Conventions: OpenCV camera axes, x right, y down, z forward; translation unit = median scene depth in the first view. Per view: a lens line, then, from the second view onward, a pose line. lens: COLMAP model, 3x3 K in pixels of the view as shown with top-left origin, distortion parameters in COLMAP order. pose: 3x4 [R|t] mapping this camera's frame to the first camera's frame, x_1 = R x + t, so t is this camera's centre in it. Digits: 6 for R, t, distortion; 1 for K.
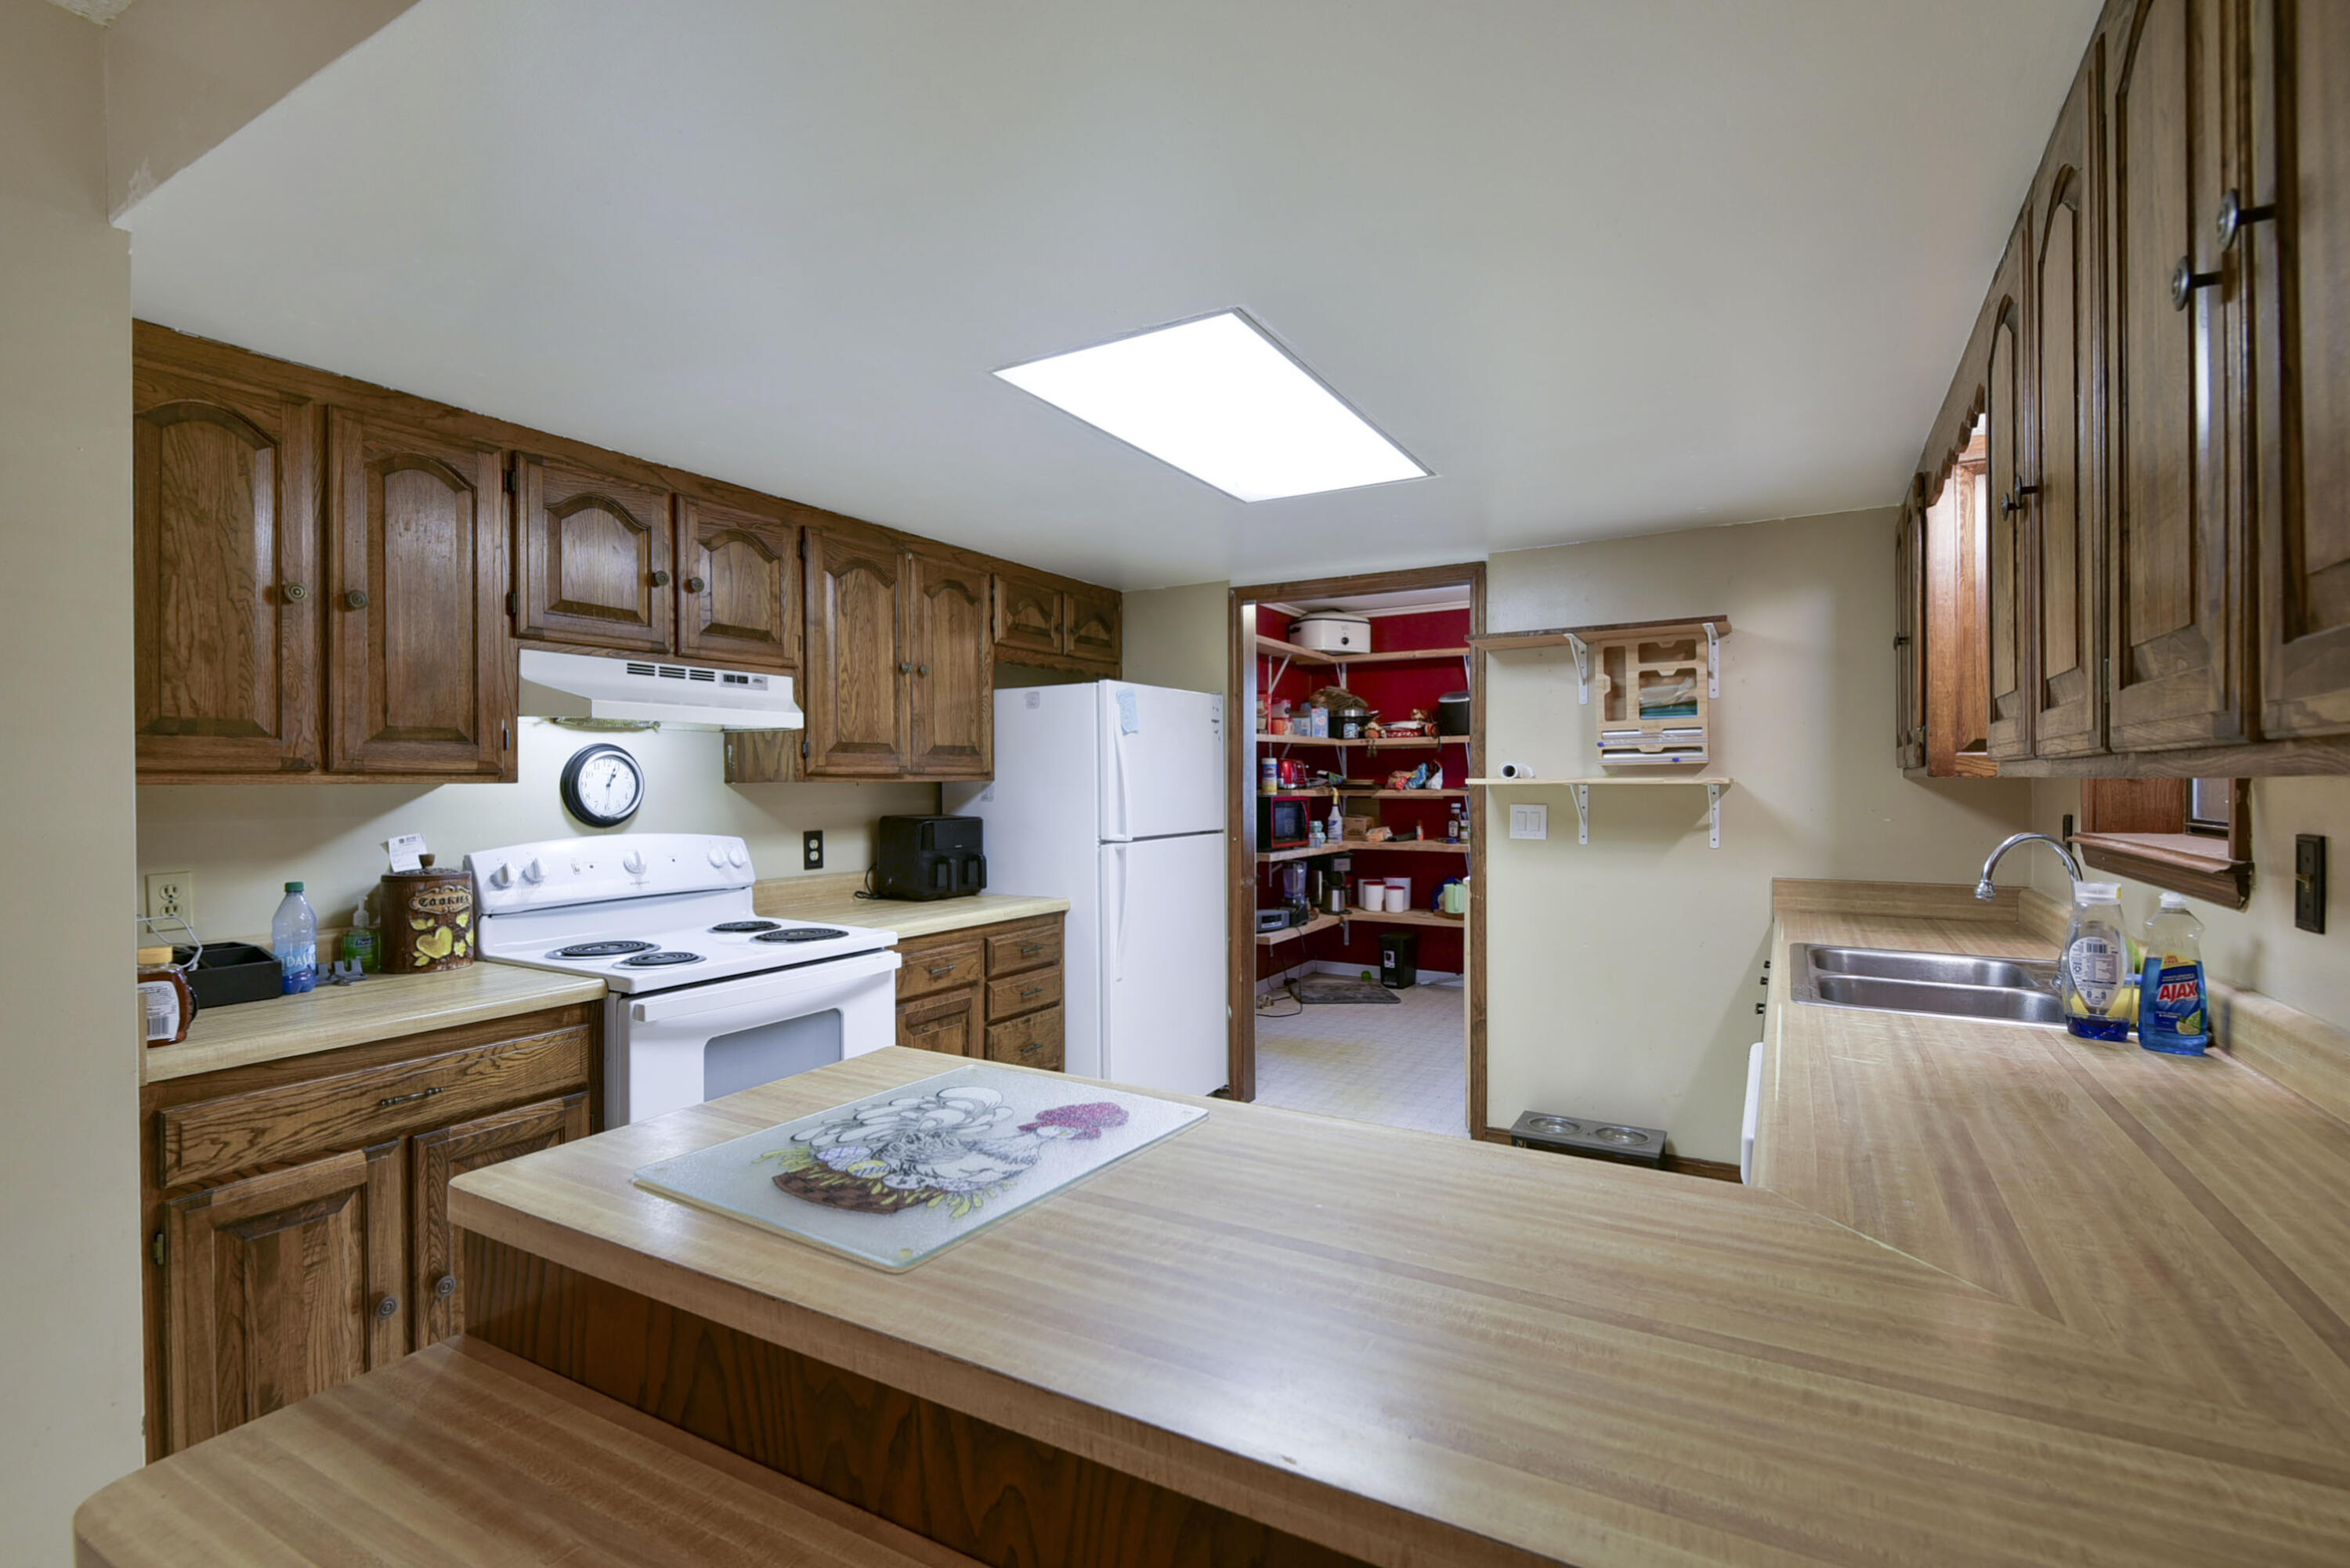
lens RADIAL K [[1077.3, 0, 1163.1], [0, 1077.3, 788.7], [0, 0, 1]] dist [0.011500, -0.005722]
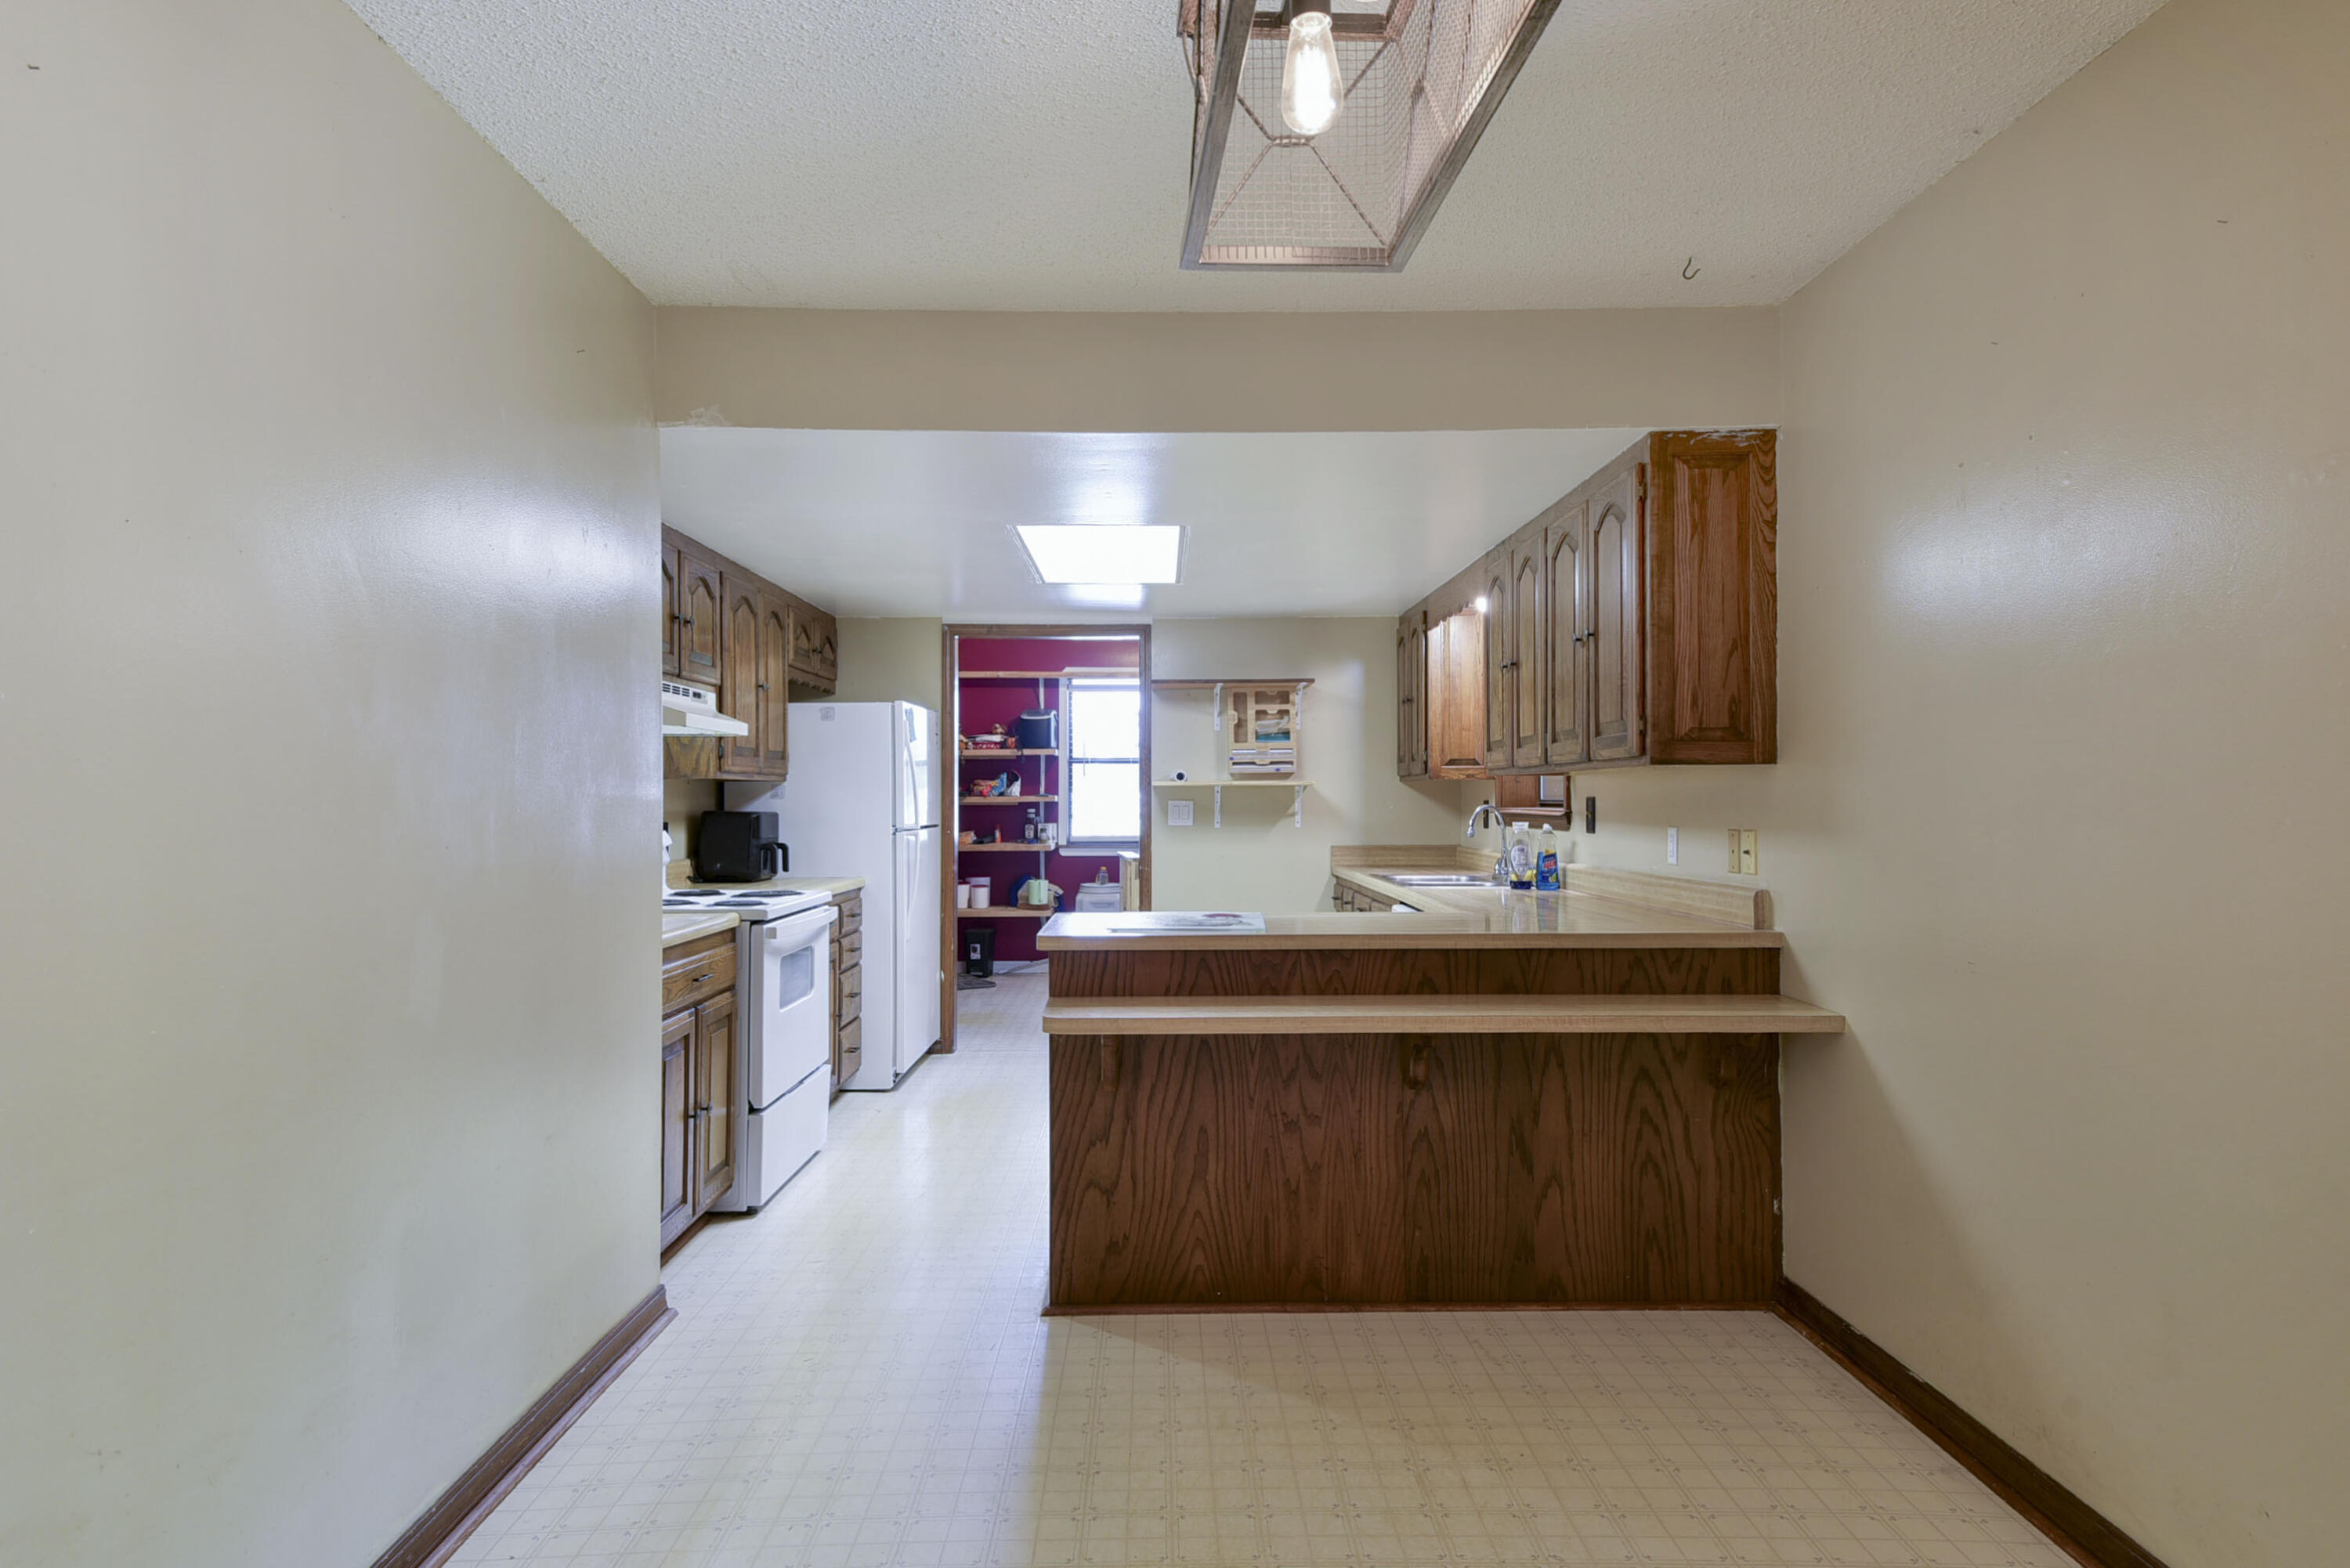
lens RADIAL K [[1358.2, 0, 1157.6], [0, 1358.2, 791.7], [0, 0, 1]] dist [0.099893, 0.000284]
pose [[0.862078, 0.003429, 0.506764, -0.501285], [0.004042, 0.999899, -0.013641, 0.023259], [-0.506759, 0.013808, 0.861977, -0.437703]]
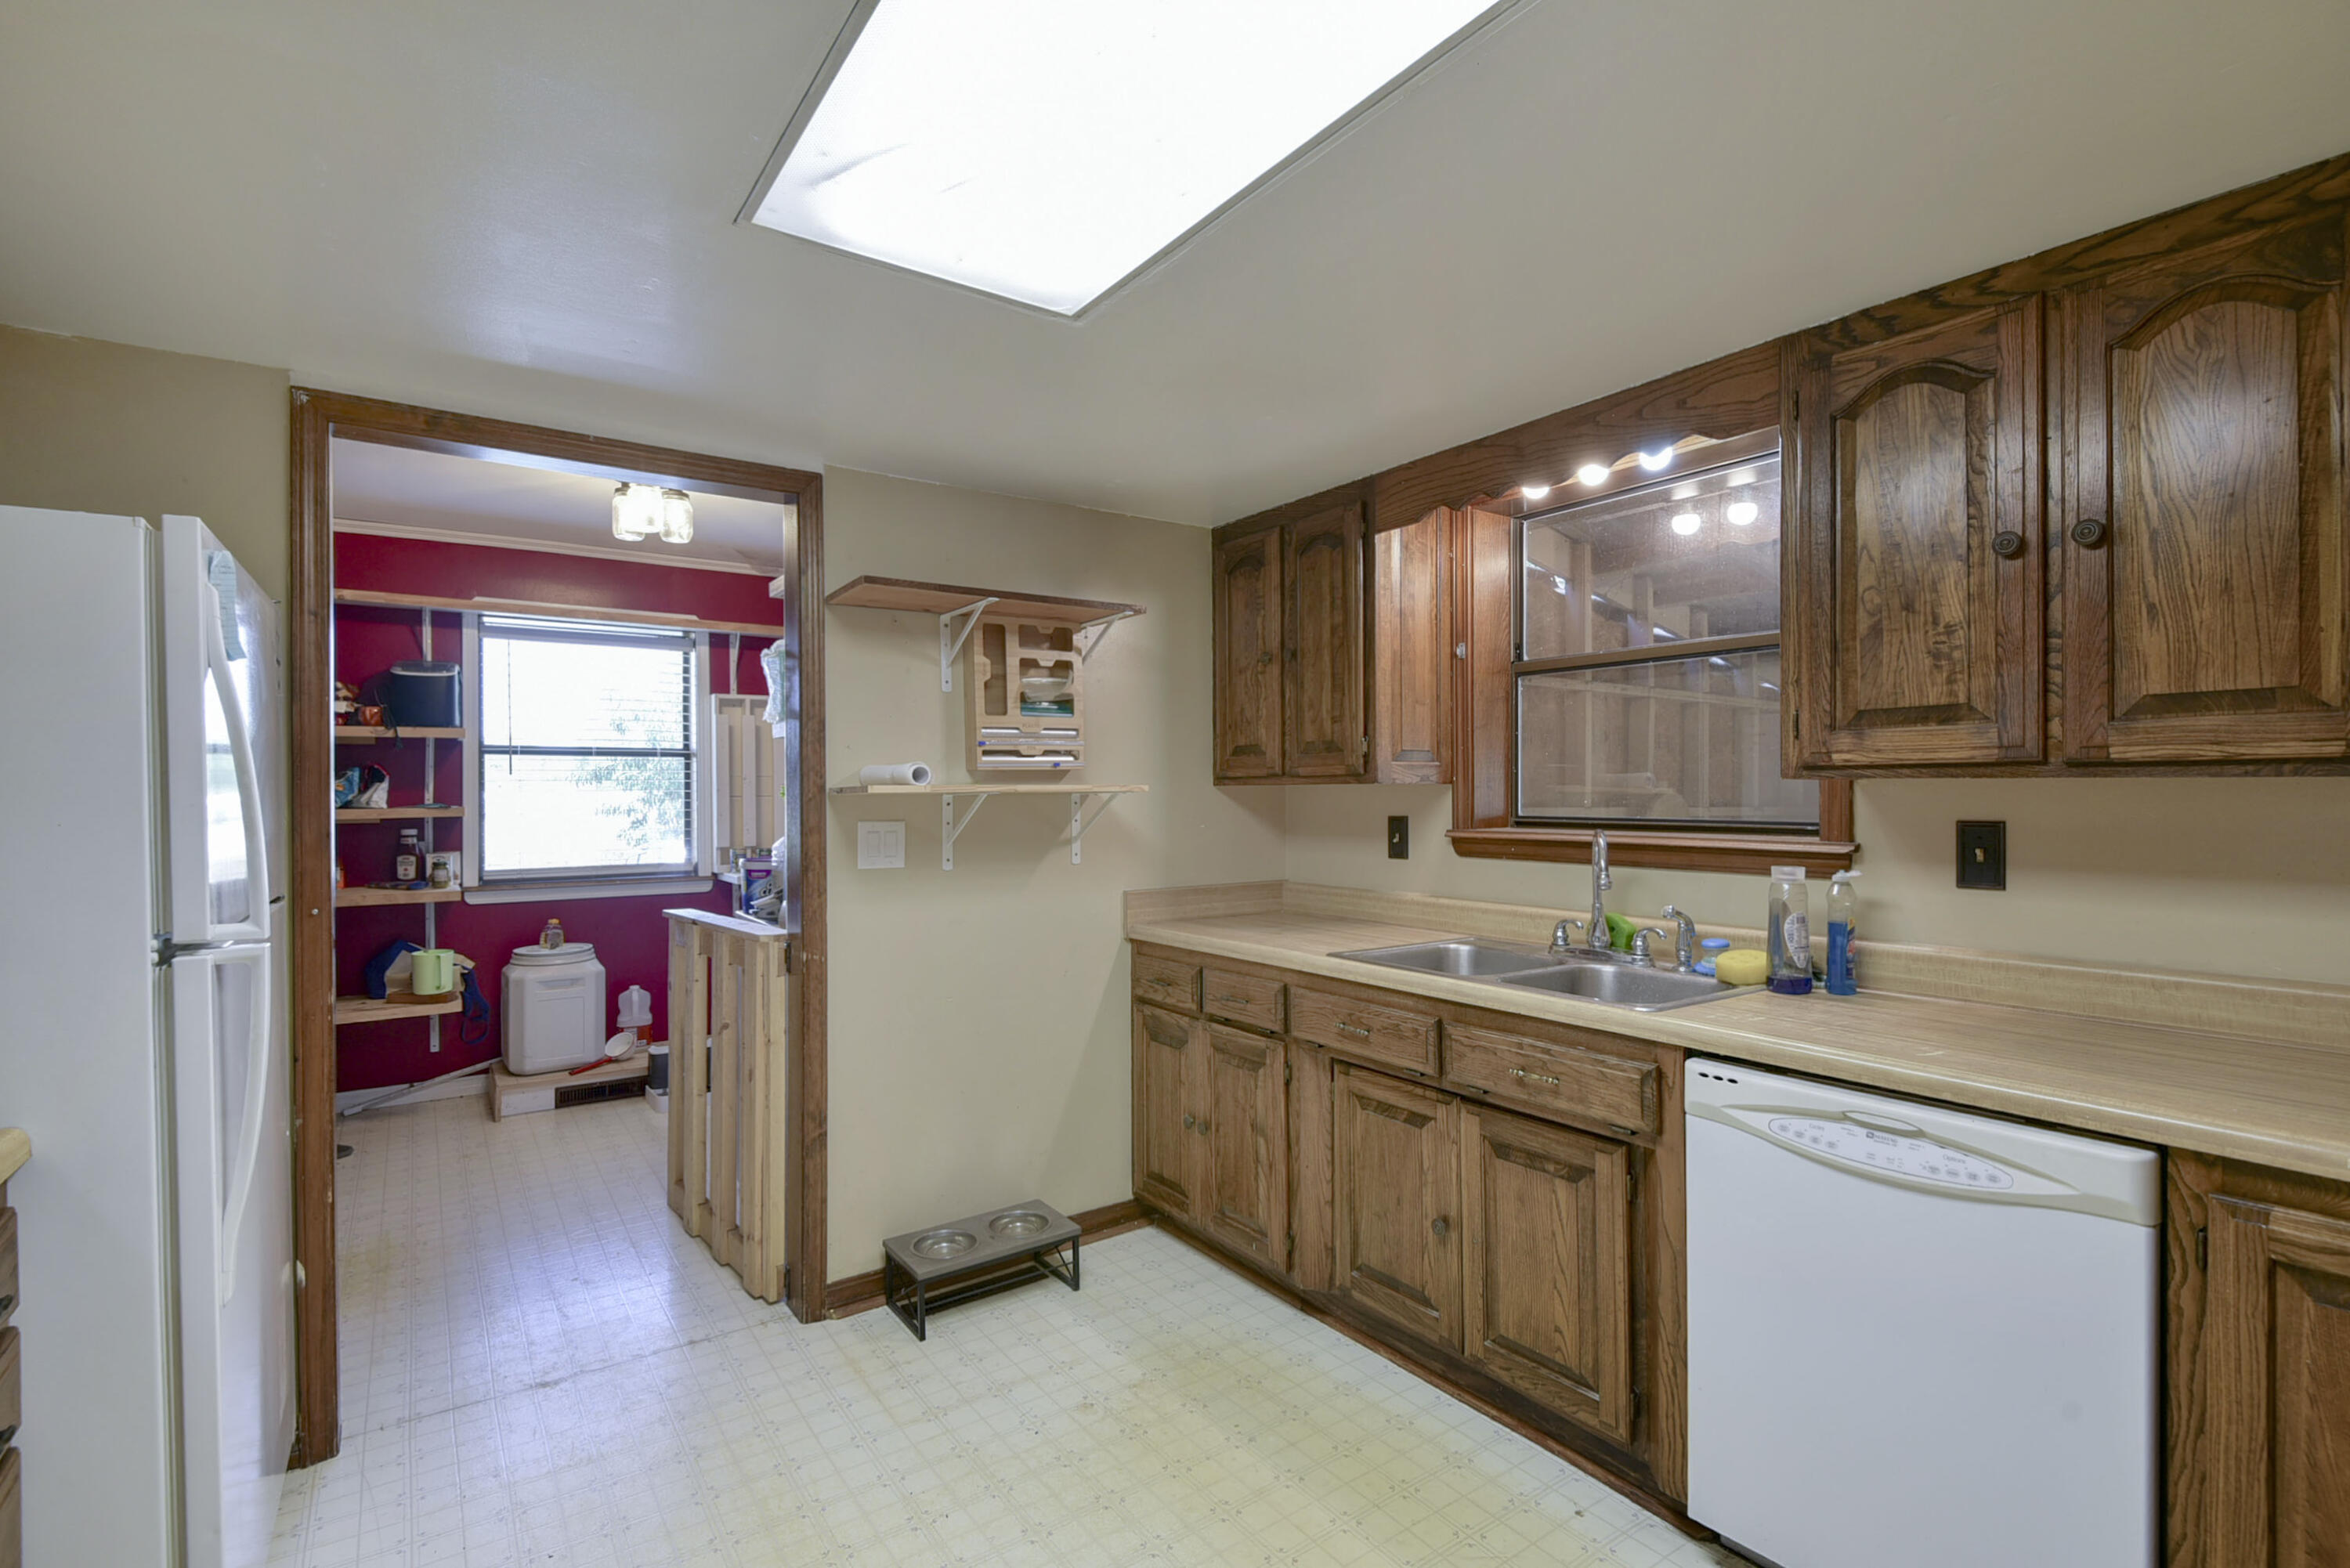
lens RADIAL K [[1077.3, 0, 1170.2], [0, 1077.3, 797.0], [0, 0, 1]] dist [0.011500, -0.005722]
pose [[0.410674, -0.003635, 0.911775, -0.215554], [0.012502, 0.999920, -0.001645, 0.001233], [-0.911696, 0.012075, 0.410687, 0.445674]]
